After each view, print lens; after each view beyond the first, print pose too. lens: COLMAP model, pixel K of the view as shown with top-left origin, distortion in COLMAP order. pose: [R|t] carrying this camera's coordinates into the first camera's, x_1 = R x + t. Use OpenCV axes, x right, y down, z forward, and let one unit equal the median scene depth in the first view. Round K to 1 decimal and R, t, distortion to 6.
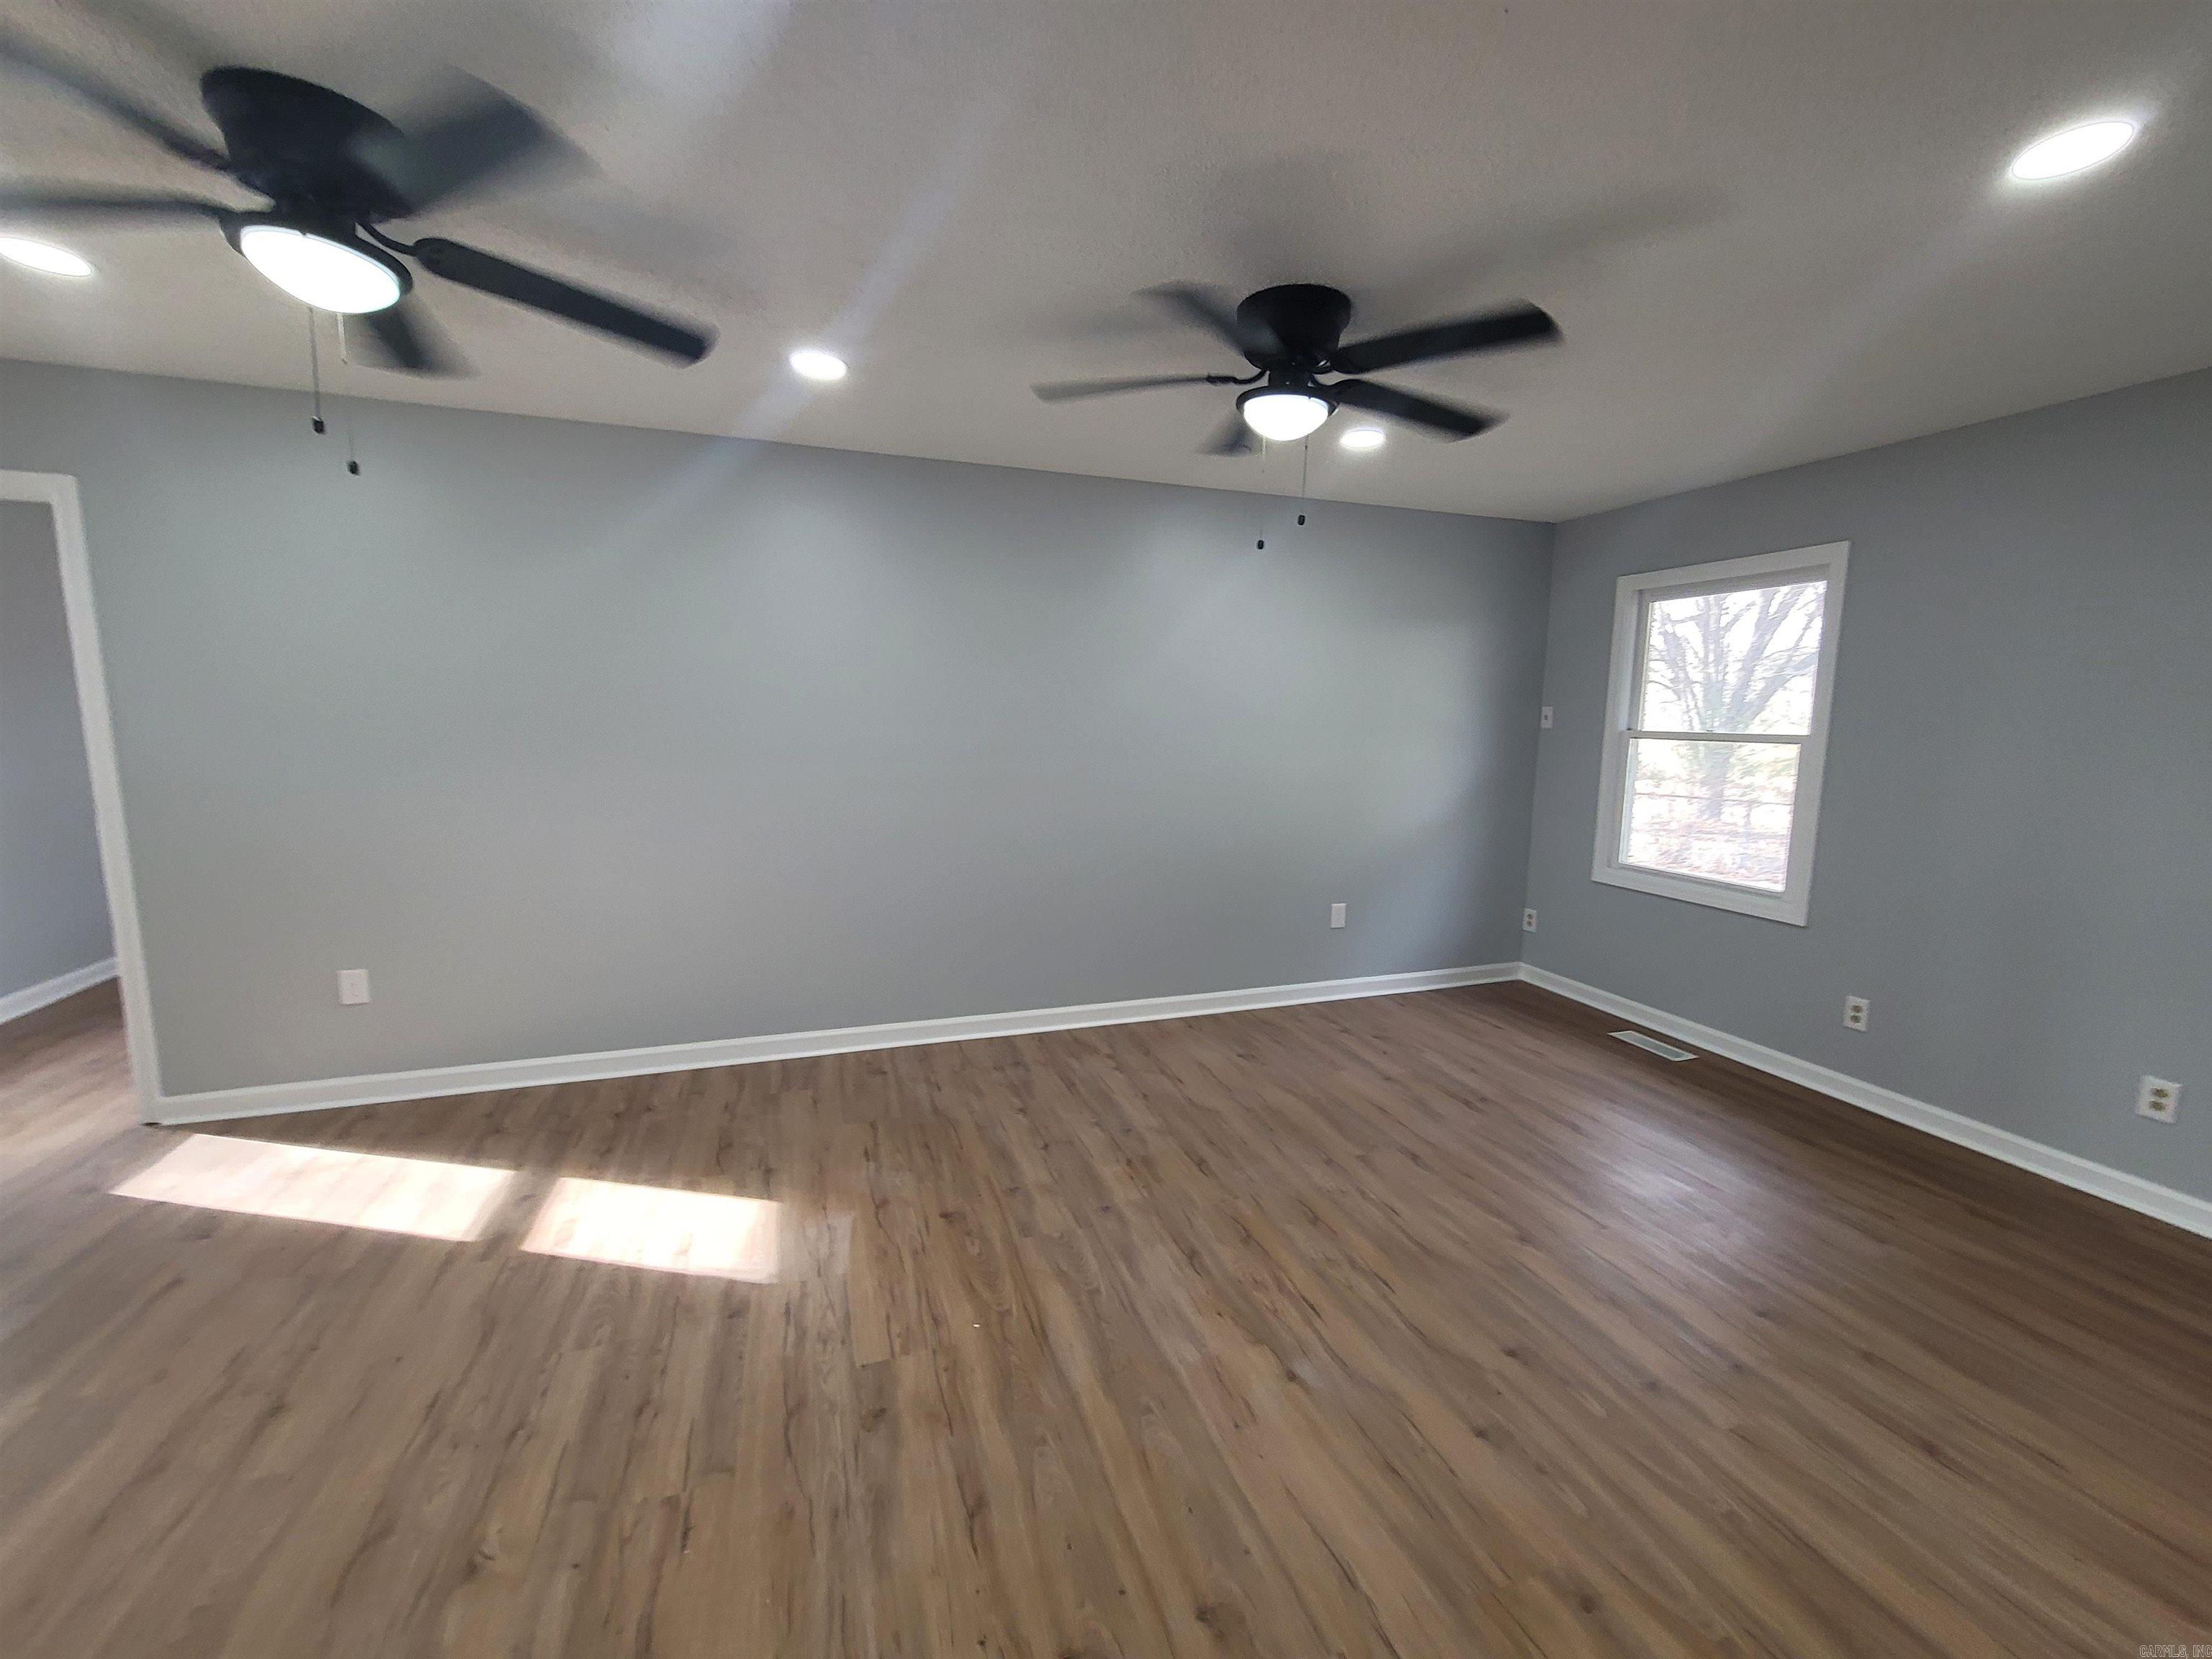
lens RADIAL K [[902.8, 0, 1118.0], [0, 902.8, 820.5], [0, 0, 1]] dist [0.000822, 0.000691]
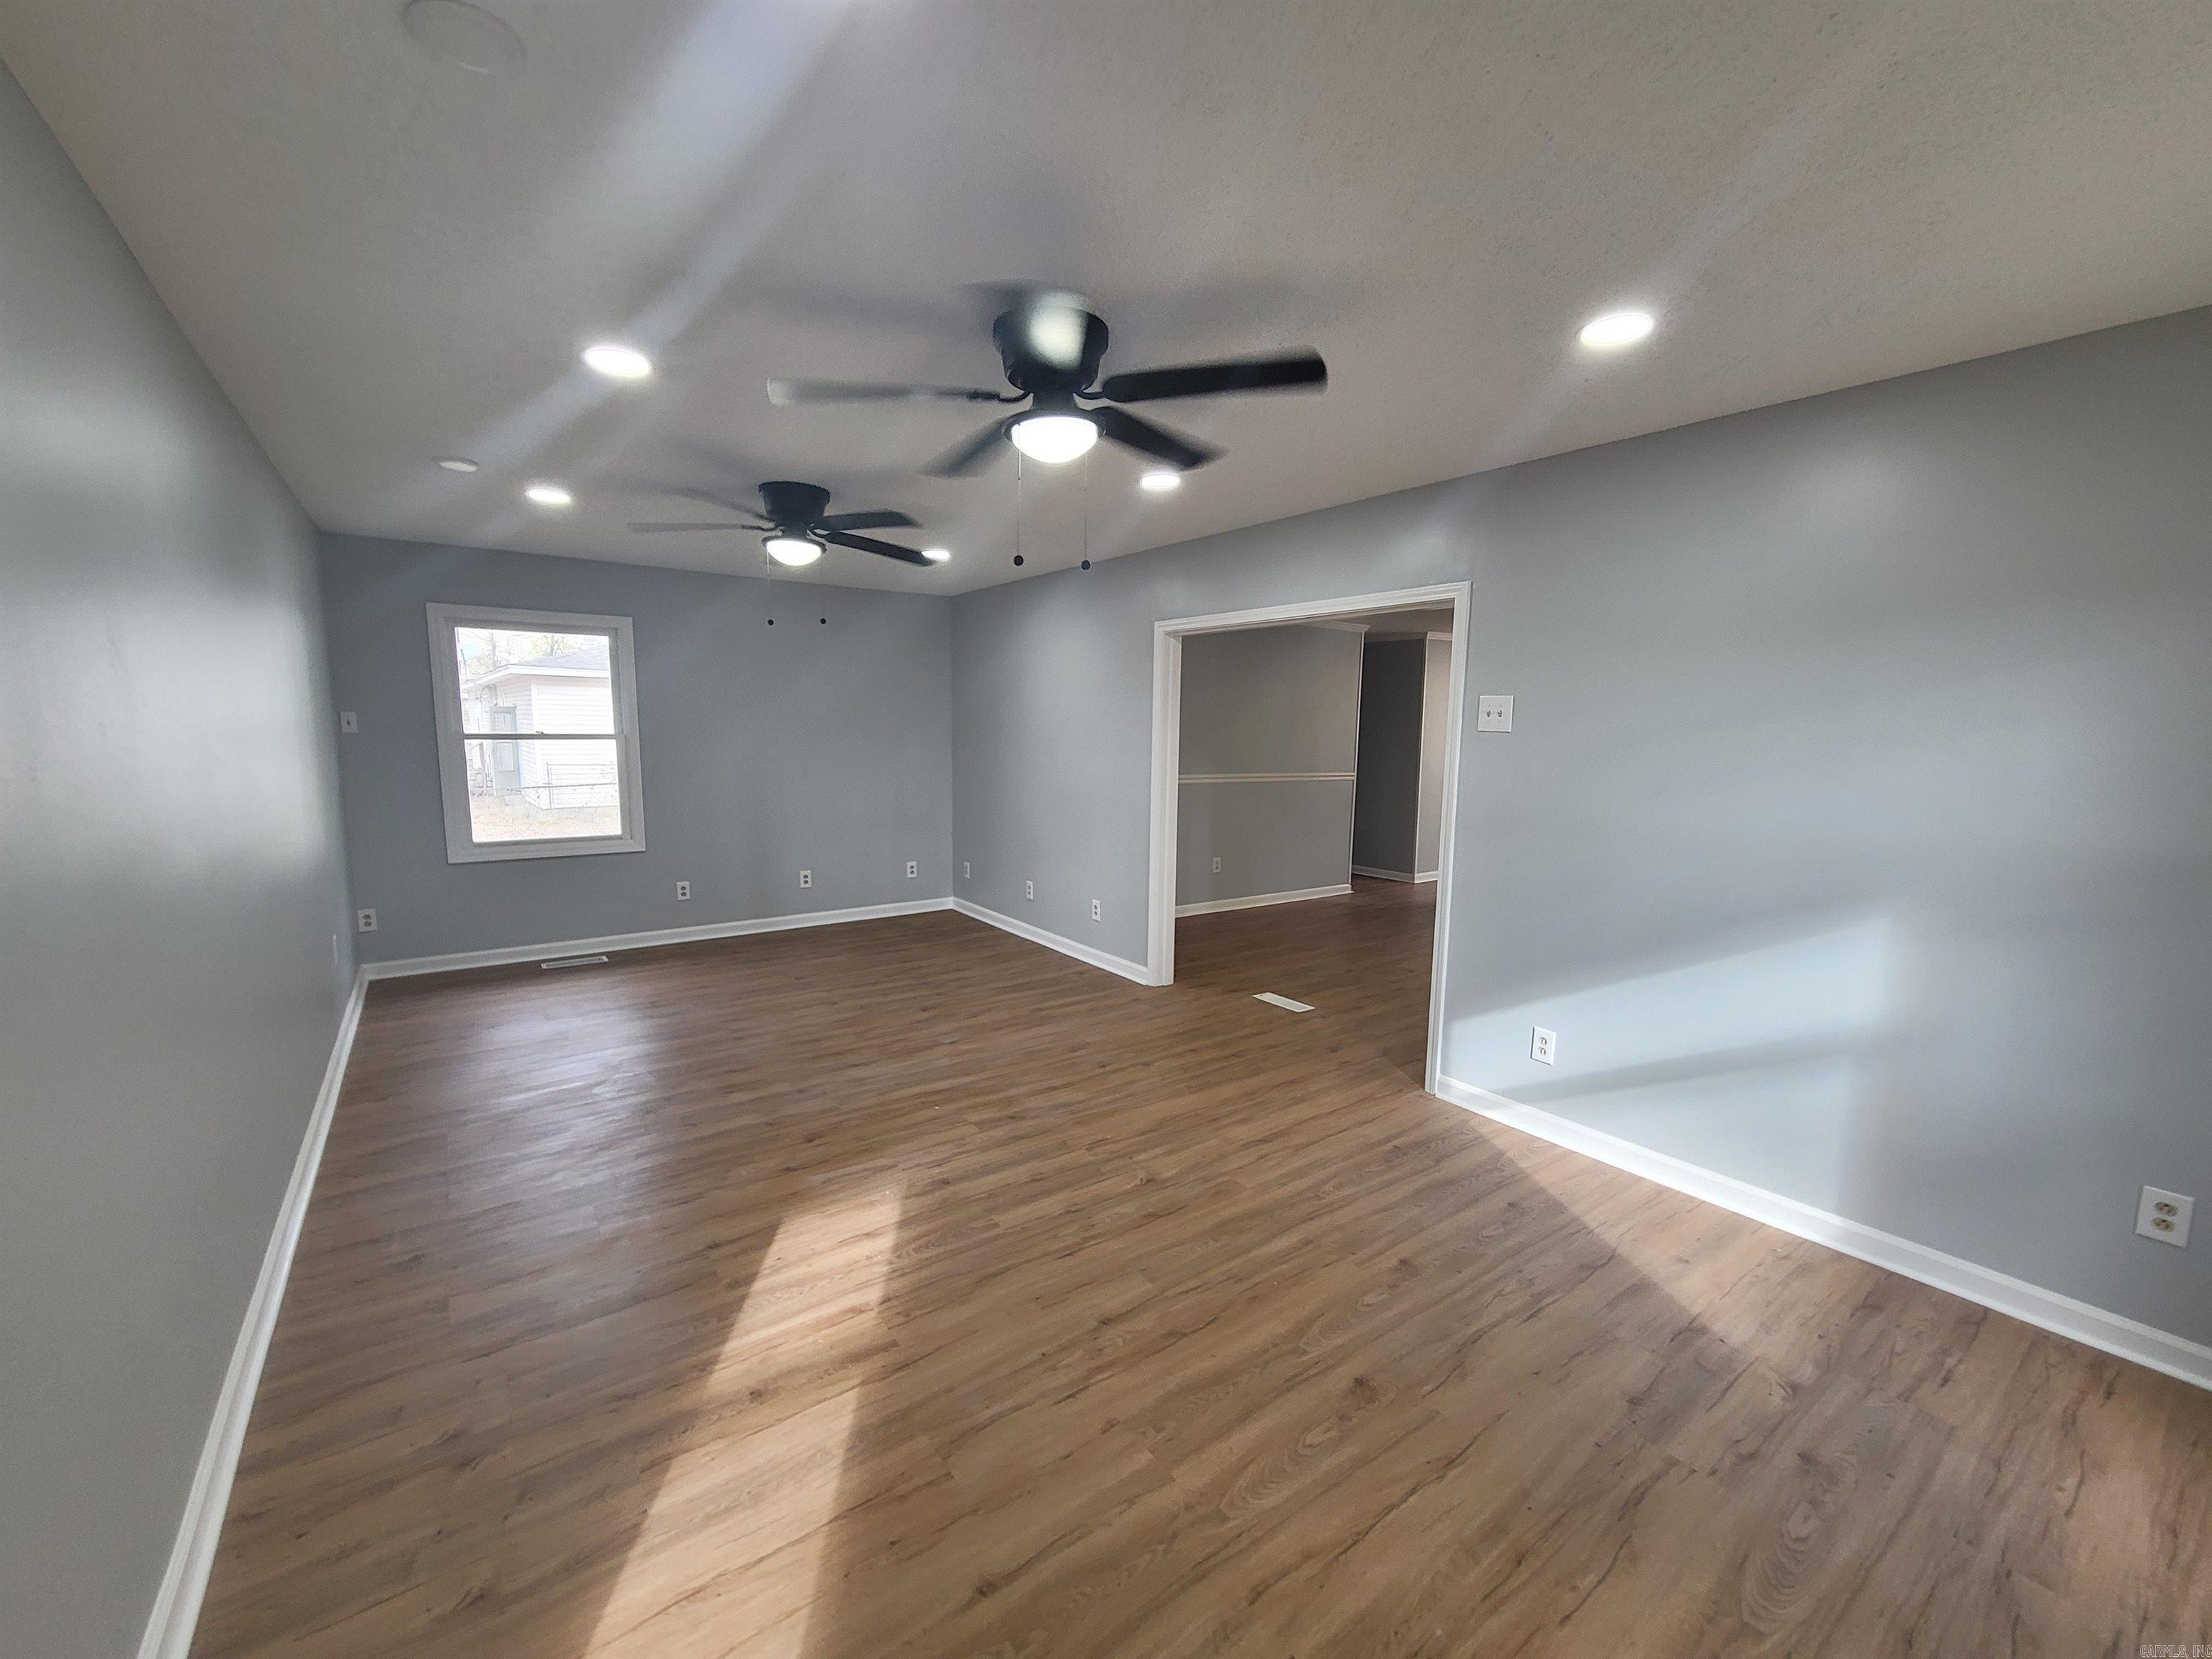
lens RADIAL K [[902.8, 0, 1117.5], [0, 902.8, 826.2], [0, 0, 1]] dist [0.000822, 0.000691]
pose [[-0.293938, -0.125458, 0.947555, -1.761995], [0.097886, 0.982185, 0.160408, -0.178782], [-0.950799, 0.139902, -0.276421, 1.075534]]
